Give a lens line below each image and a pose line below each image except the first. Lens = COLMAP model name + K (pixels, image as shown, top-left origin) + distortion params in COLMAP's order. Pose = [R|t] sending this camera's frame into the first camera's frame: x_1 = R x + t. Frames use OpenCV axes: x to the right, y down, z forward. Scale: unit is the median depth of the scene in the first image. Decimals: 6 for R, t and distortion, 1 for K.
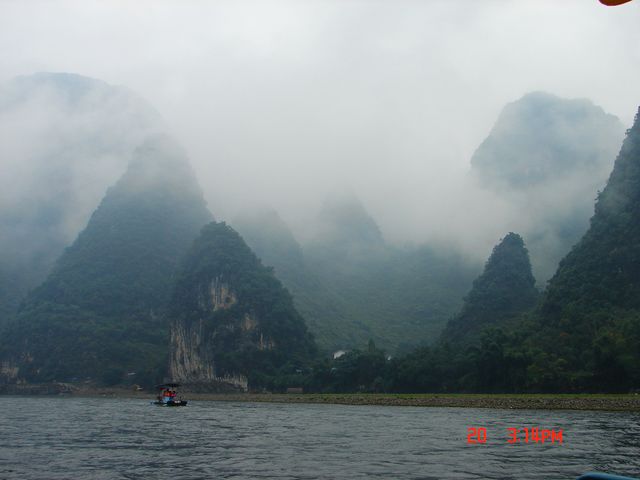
lens RADIAL K [[919.3, 0, 320.5], [0, 919.3, 243.4], [0, 0, 1]] dist [-0.000211, 0.000000]
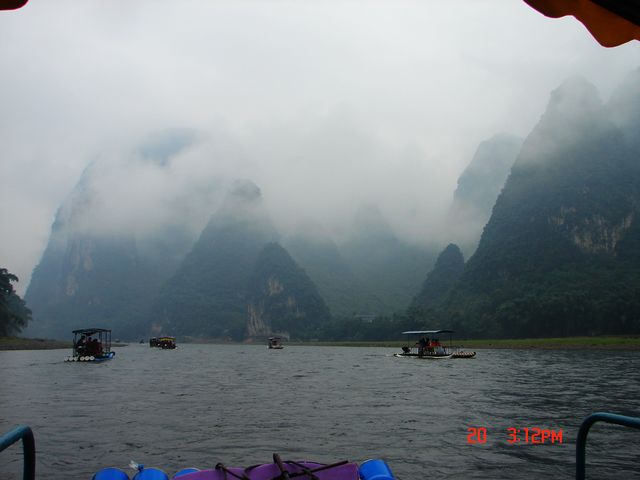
lens RADIAL K [[733.4, 0, 320.9], [0, 733.4, 241.8], [0, 0, 1]] dist [-0.090451, 0.000000]
pose [[0.995644, -0.017855, -0.091508, 0.103366], [0.020381, 0.999435, 0.026744, -0.059677], [0.090979, -0.028493, 0.995445, -0.354466]]
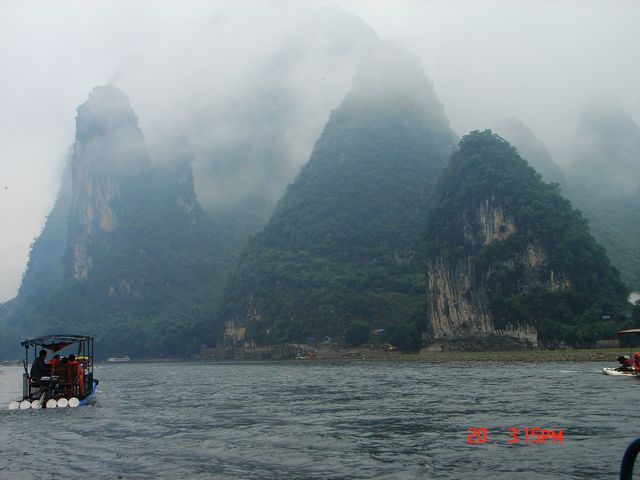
lens RADIAL K [[984.0, 0, 320.4], [0, 984.0, 241.8], [0, 0, 1]] dist [-0.055760, 0.000000]
pose [[0.973019, -0.054498, -0.224194, -0.063718], [0.065442, 0.996986, 0.041671, 0.027049], [0.221248, -0.055219, 0.973653, 0.164970]]
